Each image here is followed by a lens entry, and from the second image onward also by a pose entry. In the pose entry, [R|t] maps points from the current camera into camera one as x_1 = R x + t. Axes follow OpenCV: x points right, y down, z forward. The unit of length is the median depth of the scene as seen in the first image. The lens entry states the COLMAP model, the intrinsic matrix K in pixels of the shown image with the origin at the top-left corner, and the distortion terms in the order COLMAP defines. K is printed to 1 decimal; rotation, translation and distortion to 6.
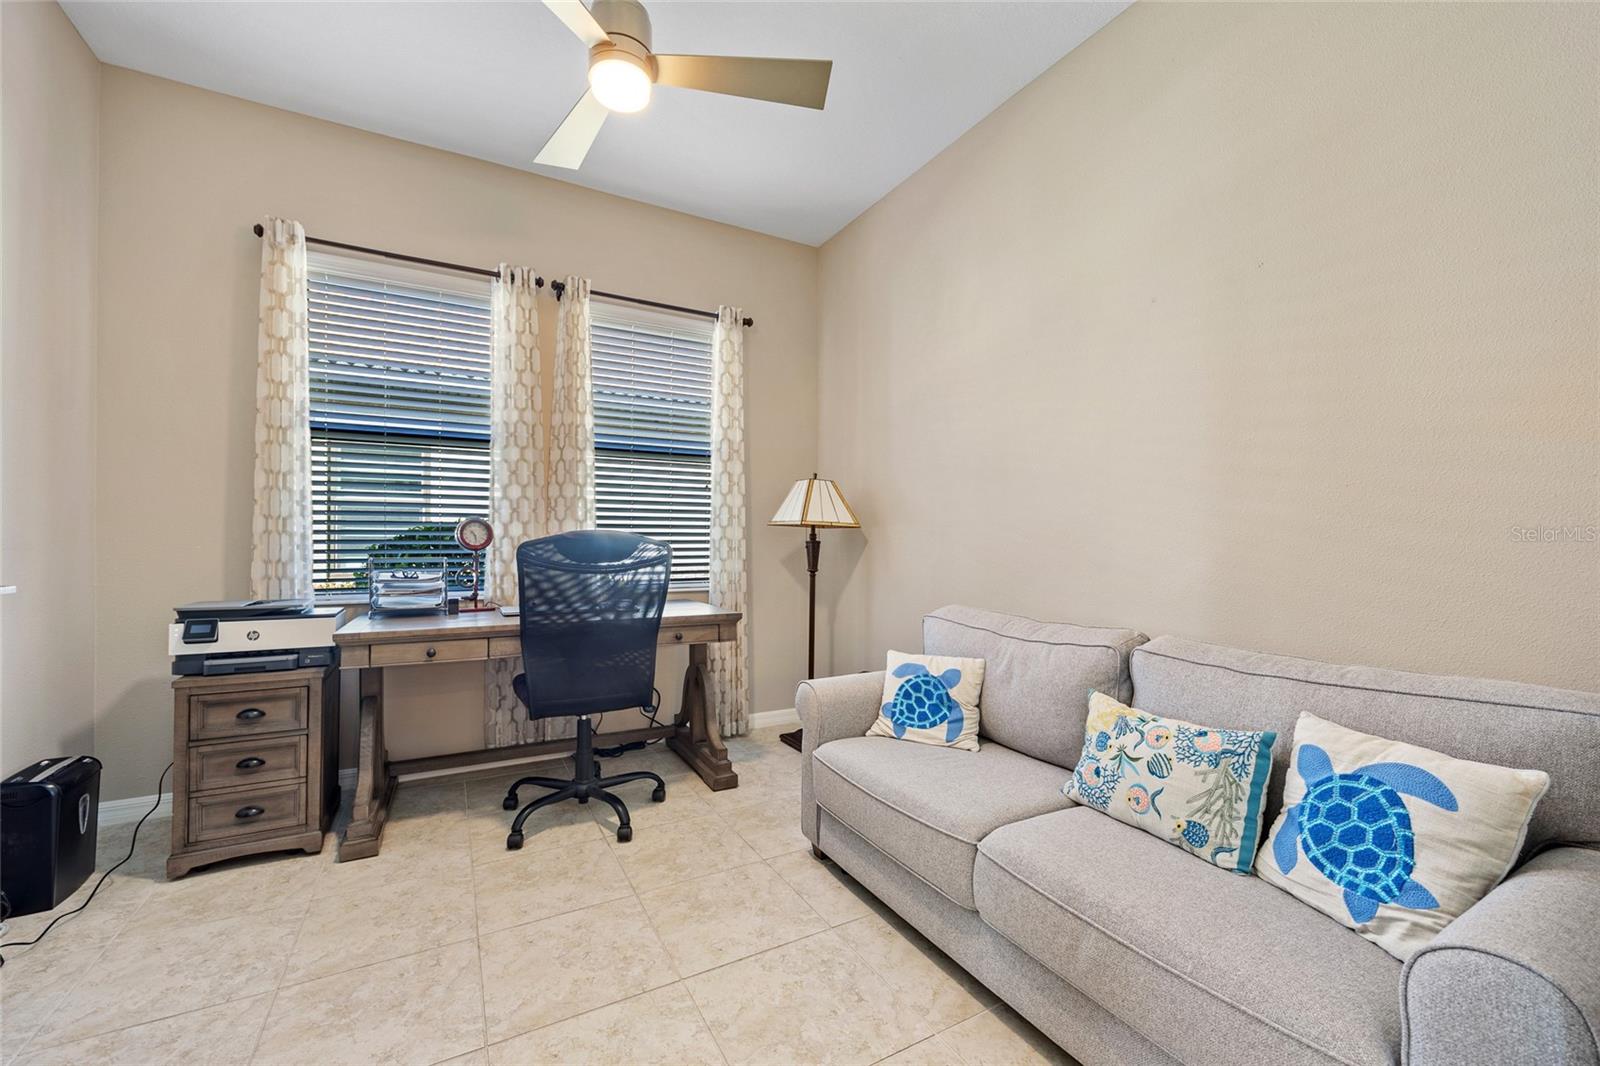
lens RADIAL K [[648.9, 0, 803.4], [0, 648.9, 527.5], [0, 0, 1]] dist [-0.001805, 0.000165]
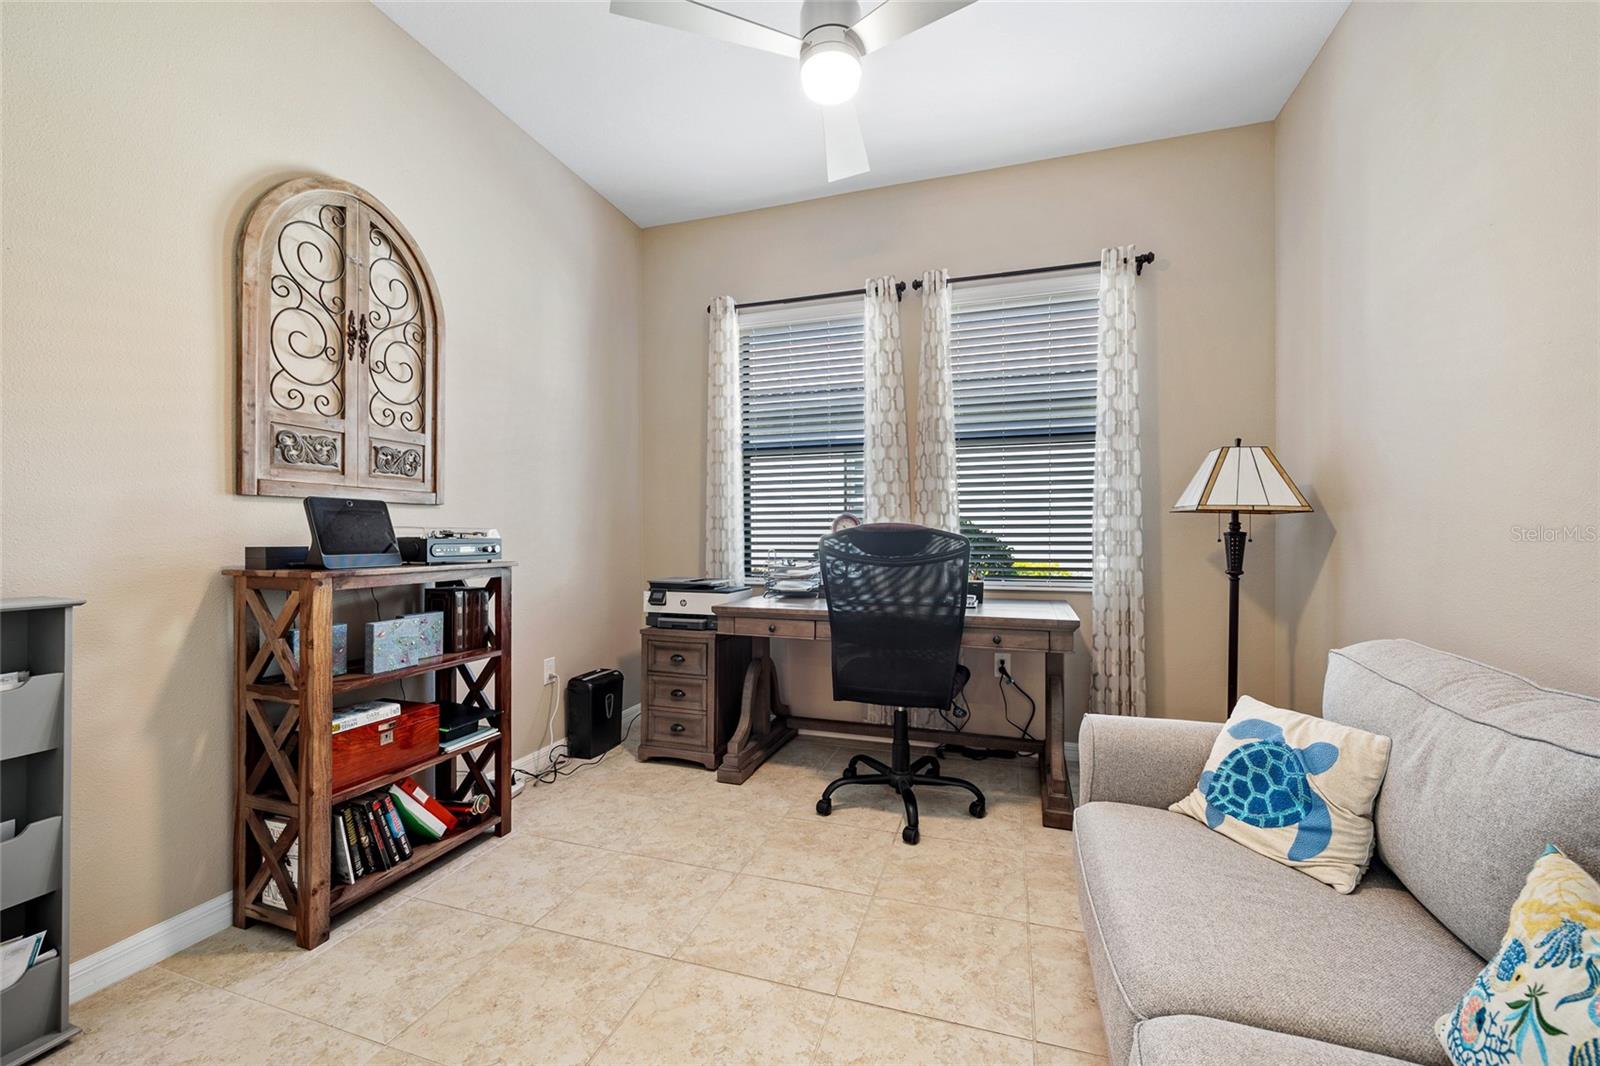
lens RADIAL K [[648.9, 0, 803.4], [0, 648.9, 527.5], [0, 0, 1]] dist [-0.001805, 0.000165]
pose [[0.672290, -0.013850, -0.740158, 0.343723], [0.019846, 0.999803, -0.000682, 0.009619], [0.740022, -0.014231, 0.672432, 0.237932]]
